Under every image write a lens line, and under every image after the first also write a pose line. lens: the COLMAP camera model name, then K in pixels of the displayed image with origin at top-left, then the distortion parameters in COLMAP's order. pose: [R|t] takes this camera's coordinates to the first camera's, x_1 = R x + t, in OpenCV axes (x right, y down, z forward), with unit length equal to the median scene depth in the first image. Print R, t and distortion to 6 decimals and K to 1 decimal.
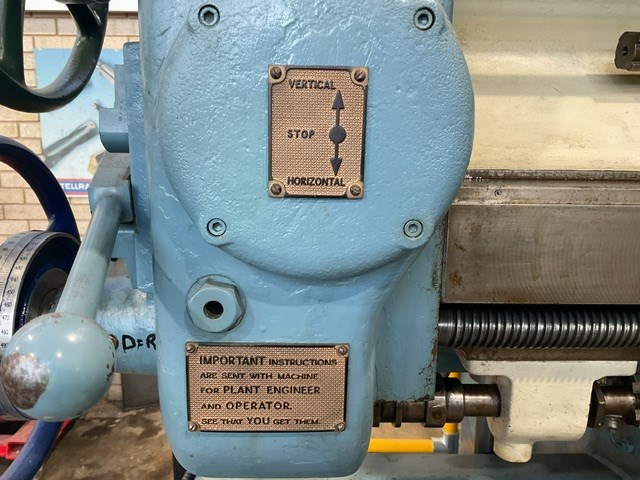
lens RADIAL K [[531.2, 0, 318.6], [0, 531.2, 242.5], [0, 0, 1]] dist [0.054895, -0.117207]
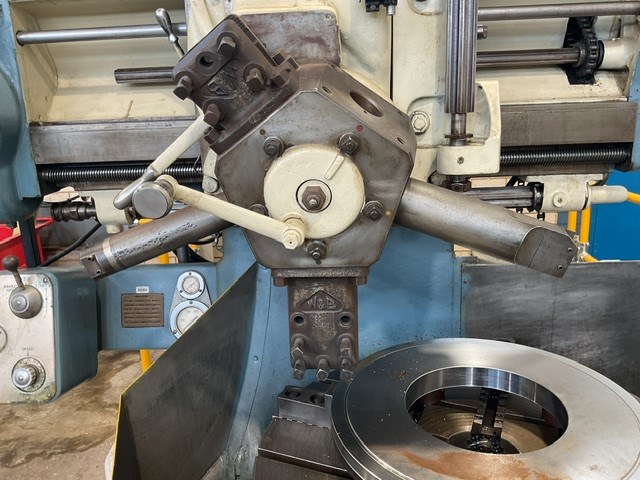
lens RADIAL K [[531.2, 0, 319.0], [0, 531.2, 239.2], [0, 0, 1]] dist [0.054895, -0.117207]
pose [[0.997351, -0.038230, -0.061880, 1.949522], [0.041309, 0.997930, 0.049281, 0.441956], [0.059868, -0.051707, 0.996866, -1.964922]]
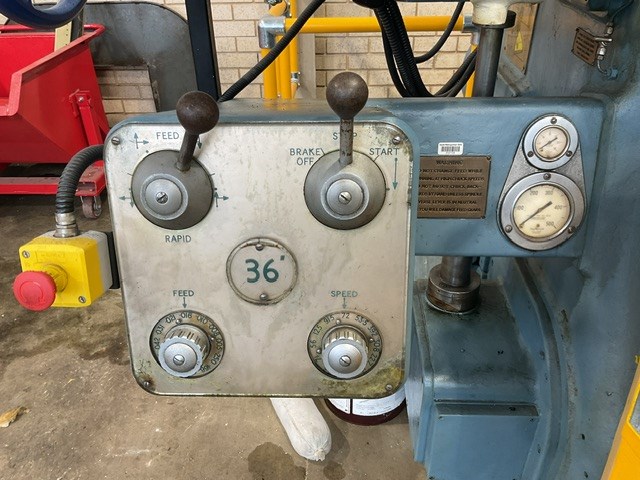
lens RADIAL K [[531.2, 0, 320.3], [0, 531.2, 240.2], [0, 0, 1]] dist [0.054895, -0.117207]
pose [[0.997889, 0.004025, -0.064819, 0.108907], [0.019293, 0.934646, 0.355055, 0.539611], [0.062012, -0.355556, 0.932595, -0.280924]]
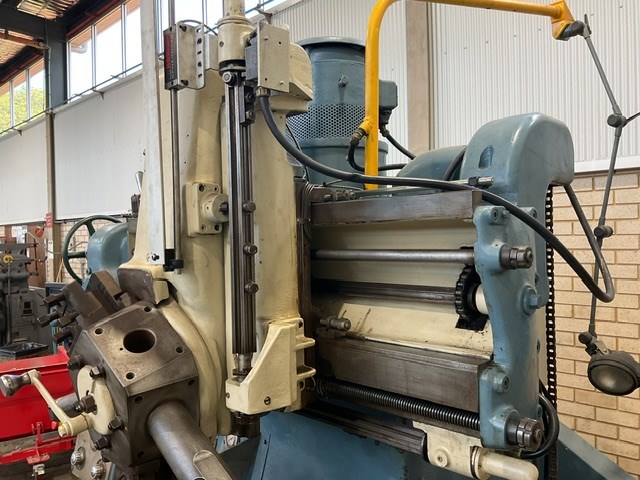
lens RADIAL K [[531.2, 0, 319.1], [0, 531.2, 237.2], [0, 0, 1]] dist [0.054895, -0.117207]
pose [[0.706736, -0.026312, -0.706988, 4.607968], [-0.117442, 0.981080, -0.153914, -0.165963], [0.697662, 0.191807, 0.690274, -1.267336]]
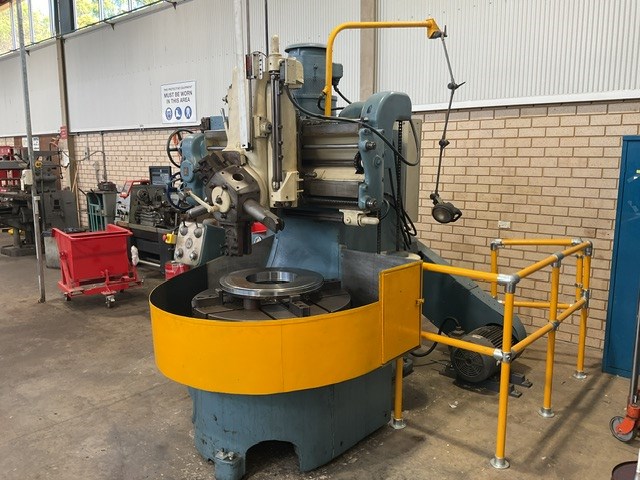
lens RADIAL K [[531.2, 0, 311.3], [0, 531.2, 243.6], [0, 0, 1]] dist [0.054895, -0.117207]
pose [[0.736733, 0.095580, -0.669395, 7.722121], [-0.130222, 0.991483, -0.001753, 0.826416], [0.663526, 0.088462, 0.742905, -4.591112]]
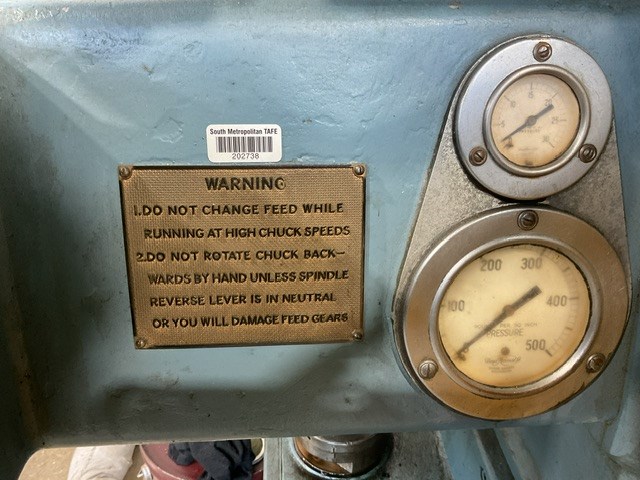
lens RADIAL K [[531.2, 0, 315.2], [0, 531.2, 240.6], [0, 0, 1]] dist [0.054895, -0.117207]
pose [[0.998493, -0.030248, 0.045783, 0.511282], [0.015301, 0.954734, 0.297068, 0.852881], [-0.052696, -0.295919, 0.953758, 1.042482]]
